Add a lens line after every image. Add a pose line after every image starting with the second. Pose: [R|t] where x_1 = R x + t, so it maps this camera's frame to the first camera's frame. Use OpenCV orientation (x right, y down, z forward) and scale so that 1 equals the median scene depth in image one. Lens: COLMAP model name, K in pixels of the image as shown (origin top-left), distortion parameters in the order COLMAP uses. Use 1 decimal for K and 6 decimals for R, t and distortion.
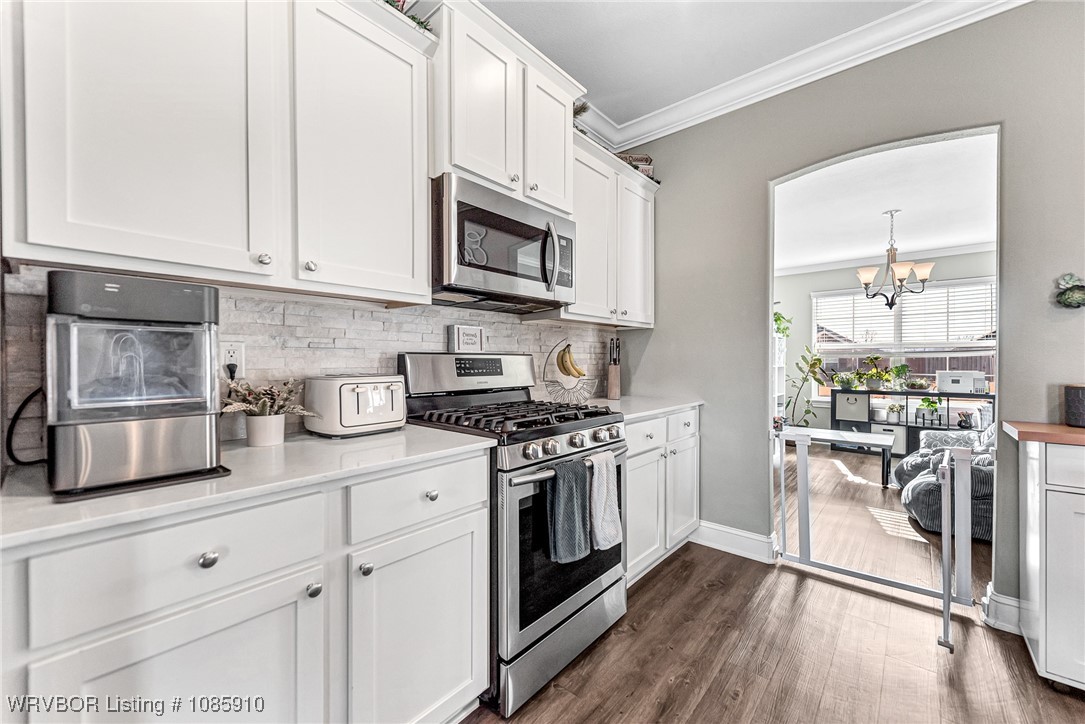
lens RADIAL K [[429.6, 0, 543.9], [0, 429.6, 364.5], [0, 0, 1]] dist [0.013081, -0.003958]
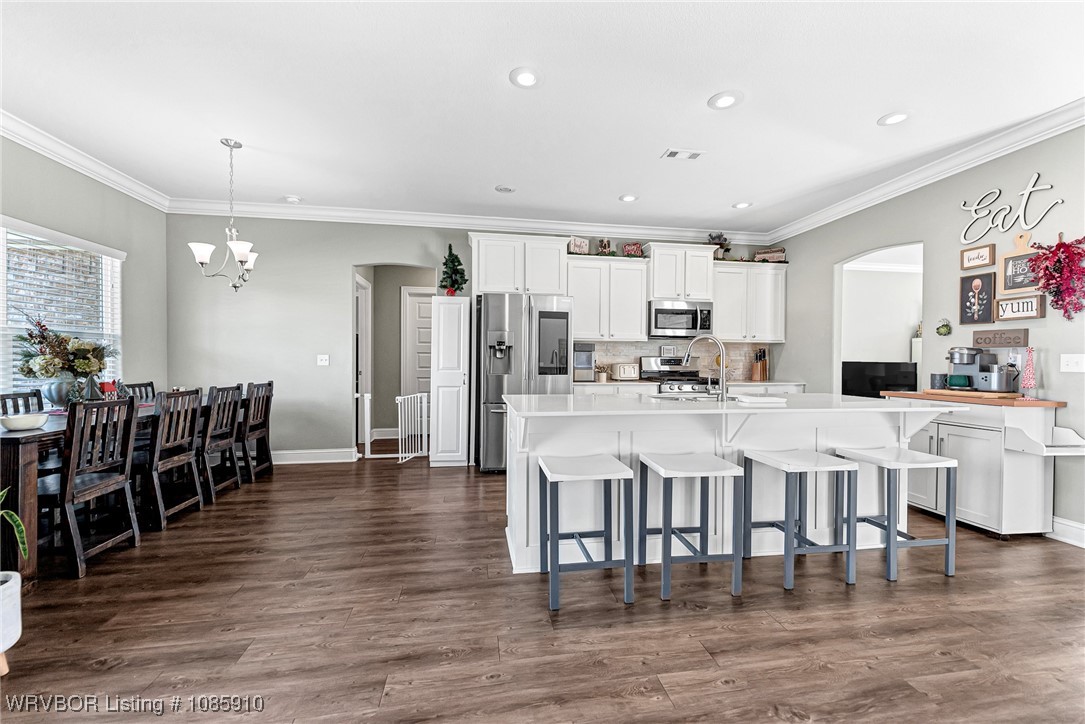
lens RADIAL K [[429.6, 0, 545.6], [0, 429.6, 359.8], [0, 0, 1]] dist [0.013081, -0.003958]
pose [[0.771371, 0.007617, -0.636340, 0.381999], [-0.015315, 0.999861, -0.006597, 0.008209], [0.636202, 0.014834, 0.771380, -0.621582]]
